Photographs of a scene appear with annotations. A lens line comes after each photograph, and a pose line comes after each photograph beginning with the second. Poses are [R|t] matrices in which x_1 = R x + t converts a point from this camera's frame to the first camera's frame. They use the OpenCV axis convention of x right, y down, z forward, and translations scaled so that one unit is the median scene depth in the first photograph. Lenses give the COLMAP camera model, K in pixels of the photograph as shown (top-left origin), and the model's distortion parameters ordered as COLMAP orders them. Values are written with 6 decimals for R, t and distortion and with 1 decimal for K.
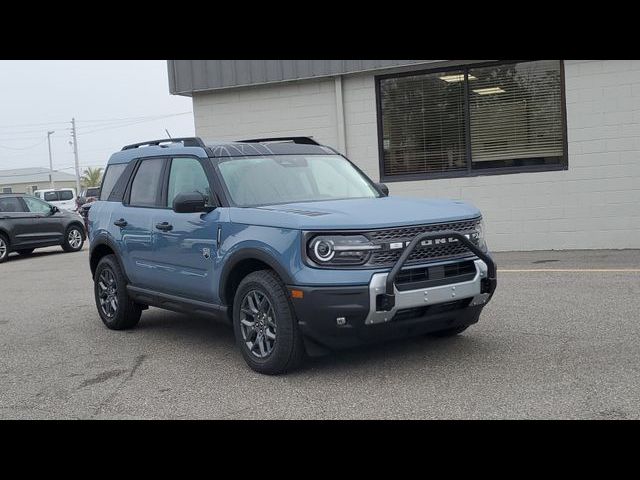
lens RADIAL K [[872.3, 0, 320.0], [0, 872.3, 240.0], [0, 0, 1]] dist [0.170100, -0.003322]
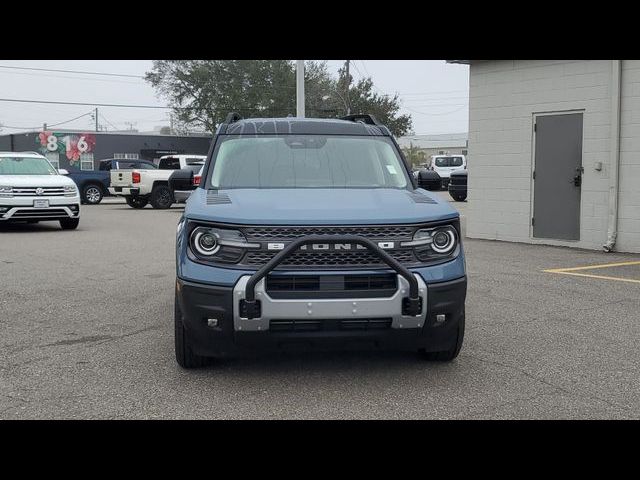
lens RADIAL K [[872.3, 0, 320.0], [0, 872.3, 240.0], [0, 0, 1]] dist [0.170100, -0.003322]
pose [[0.857678, 0.104010, -0.503558, 0.554057], [-0.084088, 0.994515, 0.062196, -0.056973], [0.507265, -0.011001, 0.861720, 0.265829]]
